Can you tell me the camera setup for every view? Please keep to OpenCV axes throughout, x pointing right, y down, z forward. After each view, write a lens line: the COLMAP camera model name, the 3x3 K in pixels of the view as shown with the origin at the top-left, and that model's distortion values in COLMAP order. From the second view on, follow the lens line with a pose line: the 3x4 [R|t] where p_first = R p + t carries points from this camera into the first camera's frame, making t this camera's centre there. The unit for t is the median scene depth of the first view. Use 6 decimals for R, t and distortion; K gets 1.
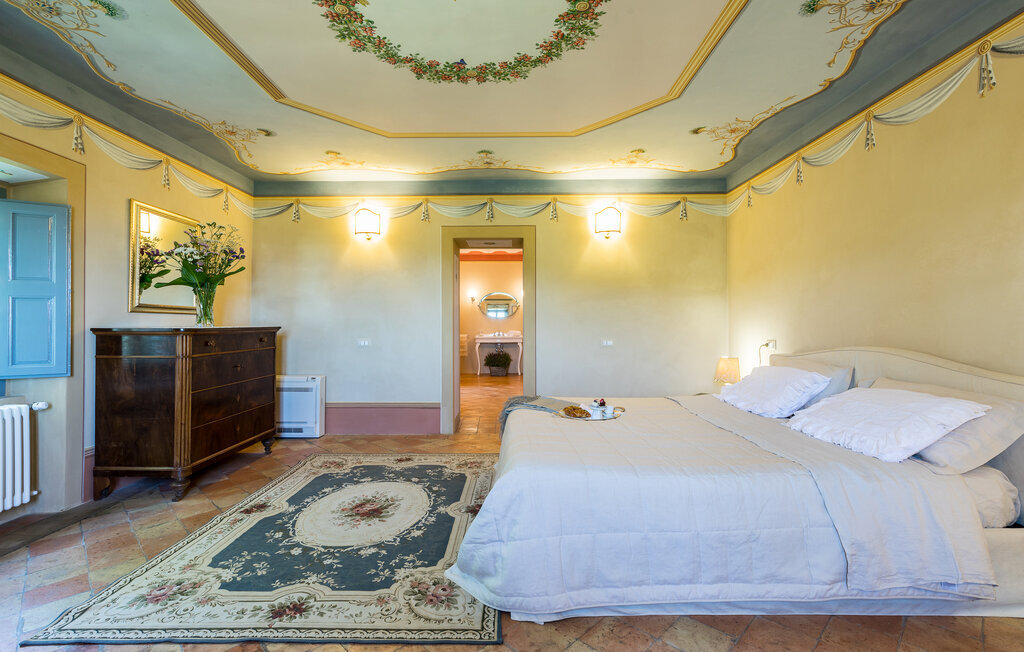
lens RADIAL K [[478.6, 0, 512.0], [0, 478.6, 326.0], [0, 0, 1]] dist [0.000173, 0.000038]
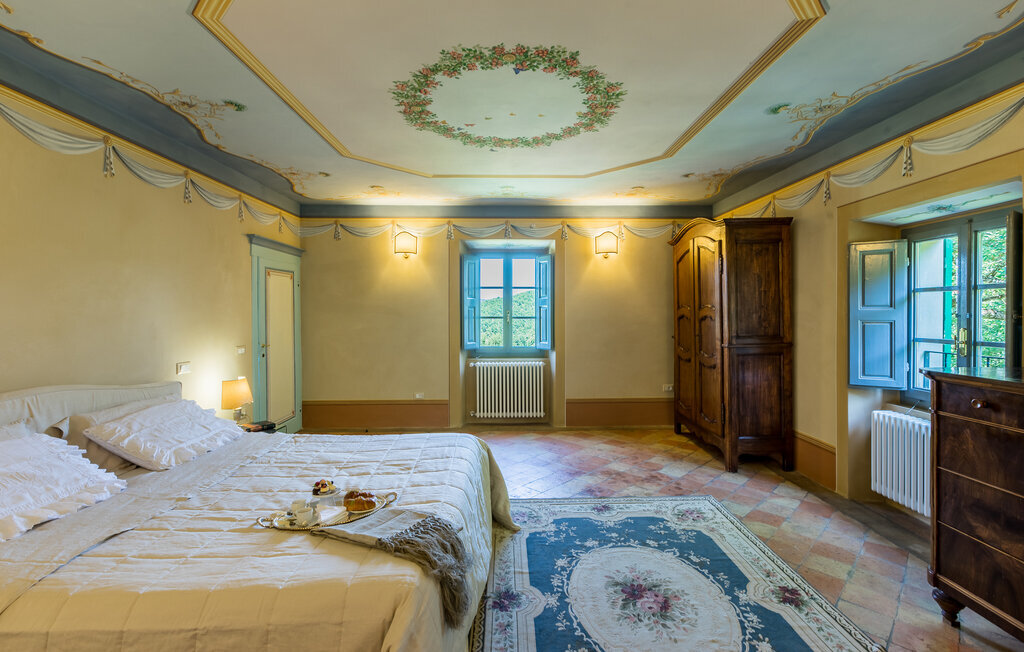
lens RADIAL K [[478.6, 0, 512.0], [0, 478.6, 326.0], [0, 0, 1]] dist [0.000173, 0.000038]
pose [[-0.999929, 0.003536, -0.011381, -0.085964], [0.003203, 0.999571, 0.029121, -0.096388], [0.011479, 0.029082, -0.999511, 2.024287]]
